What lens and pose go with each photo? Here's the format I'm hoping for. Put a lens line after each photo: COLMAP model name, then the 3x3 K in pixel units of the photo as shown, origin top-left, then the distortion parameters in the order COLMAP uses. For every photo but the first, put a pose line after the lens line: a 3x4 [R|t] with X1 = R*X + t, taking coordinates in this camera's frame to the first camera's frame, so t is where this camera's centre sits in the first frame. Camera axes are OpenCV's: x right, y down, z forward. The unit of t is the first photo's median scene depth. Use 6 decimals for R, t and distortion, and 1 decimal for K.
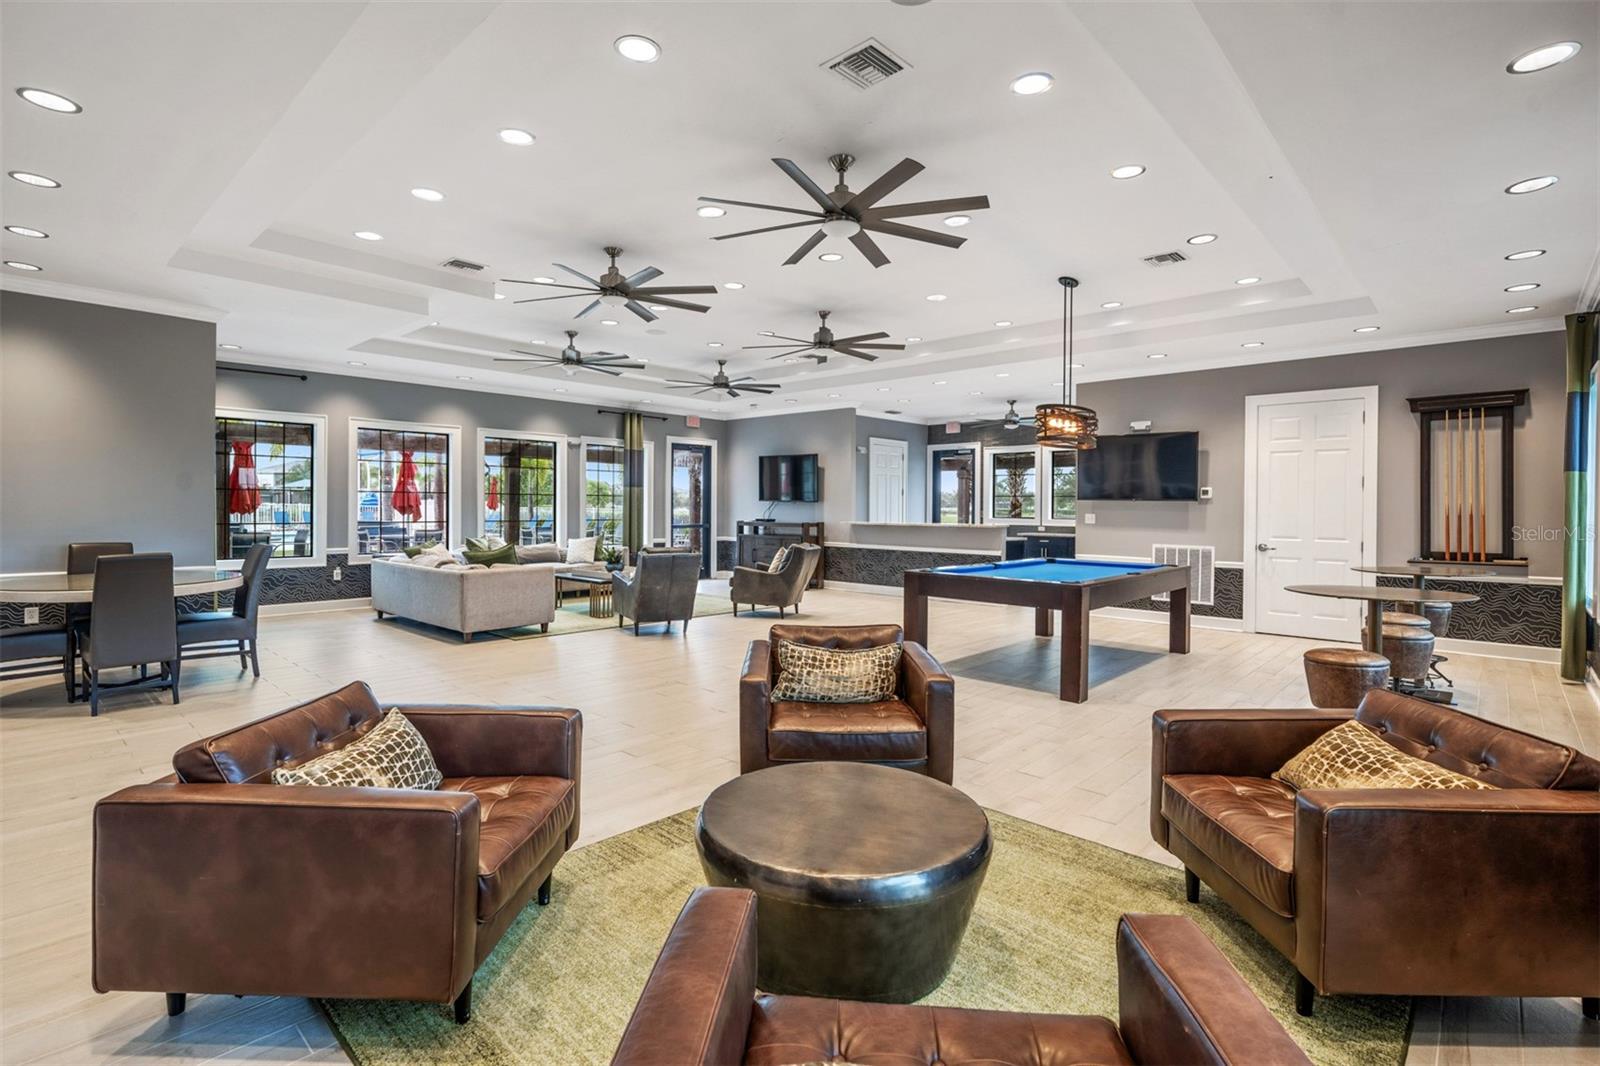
lens RADIAL K [[743.7, 0, 798.2], [0, 743.7, 494.5], [0, 0, 1]] dist [-0.000078, -0.000066]
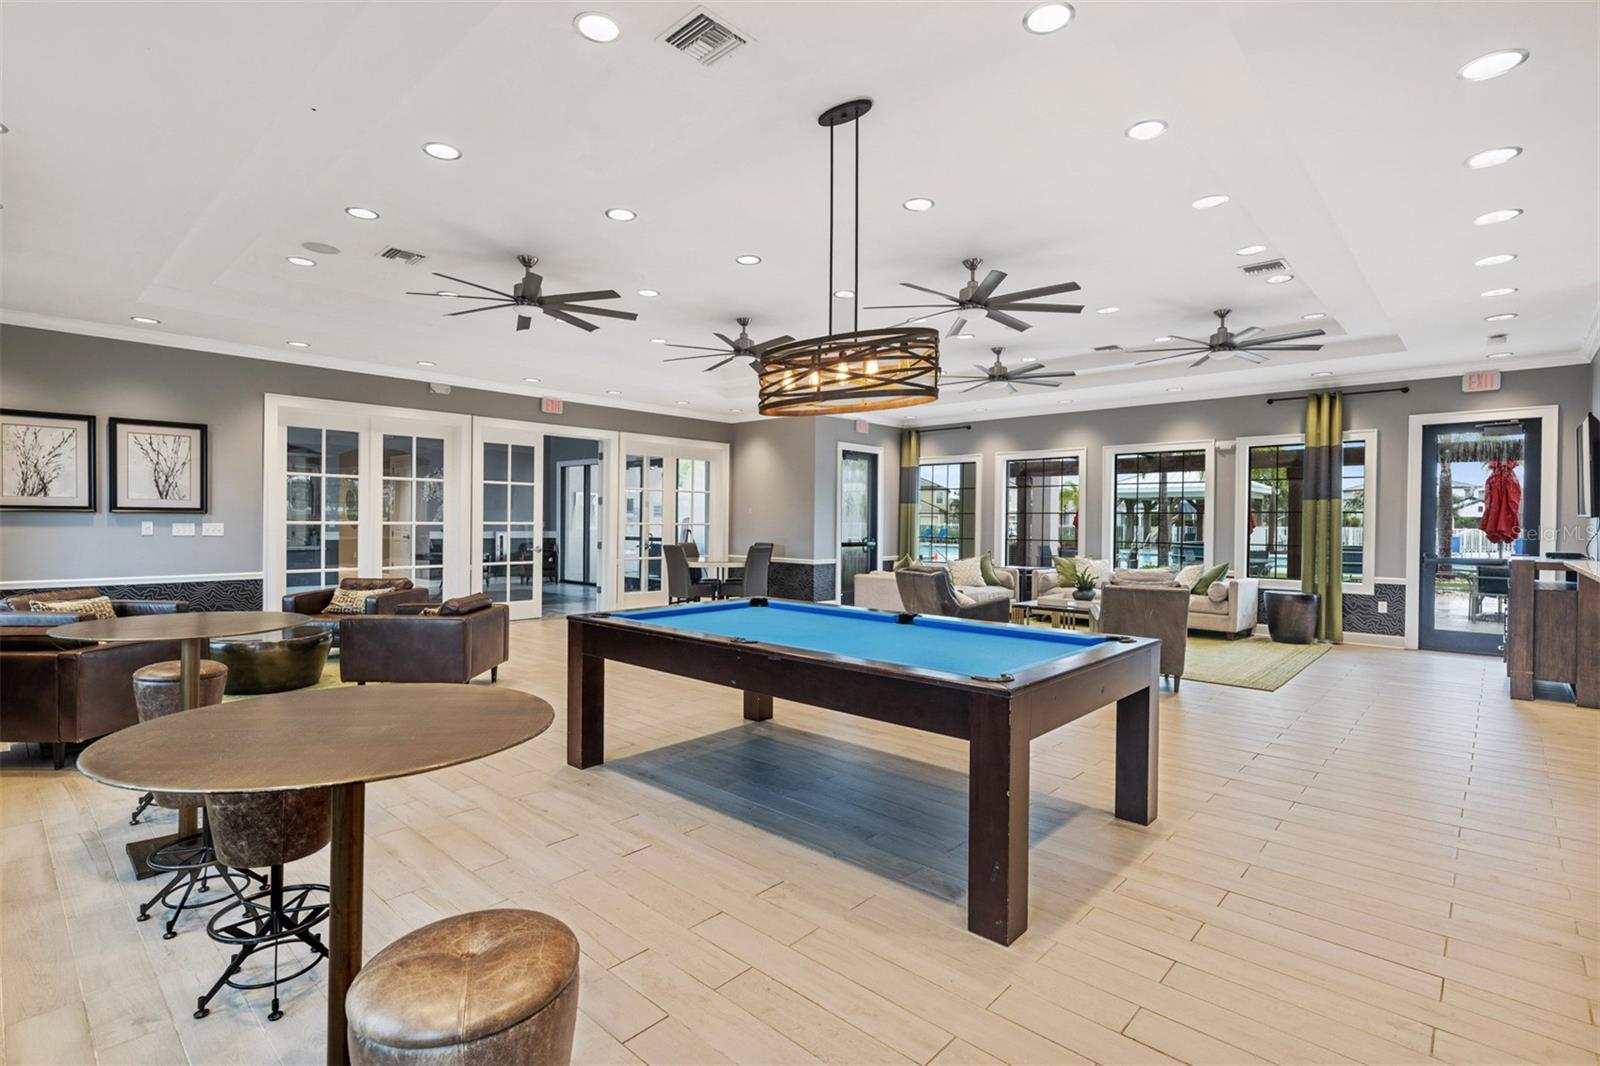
lens RADIAL K [[764.7, 0, 803.9], [0, 764.7, 513.5], [0, 0, 1]] dist [-0.000566, -0.000067]
pose [[-0.007064, -0.017079, -0.999829, 0.597783], [0.006377, 0.999833, -0.017125, 0.014711], [0.999955, -0.006497, -0.006954, 0.630064]]
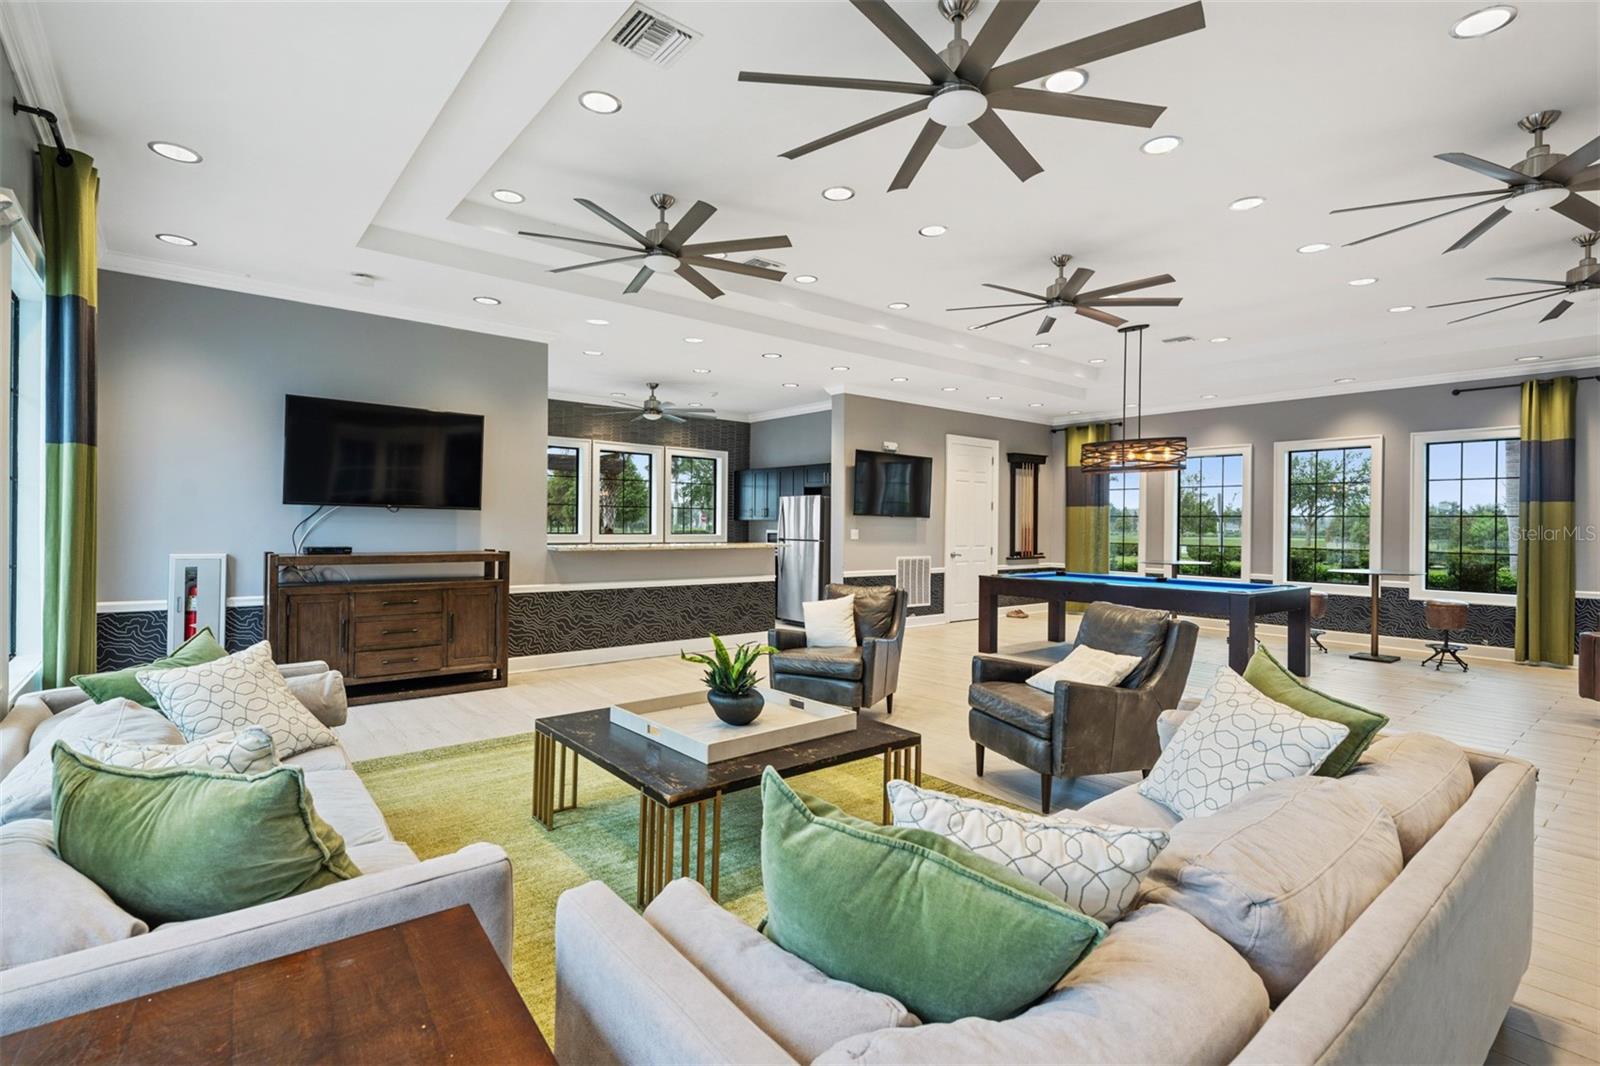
lens RADIAL K [[745.4, 0, 792.5], [0, 745.4, 531.4], [0, 0, 1]] dist [0.003882, 0.000412]
pose [[0.147979, -0.014535, 0.988884, -0.537733], [-0.025989, 0.999490, 0.018580, 0.011466], [-0.988649, -0.028449, 0.147525, 0.856153]]
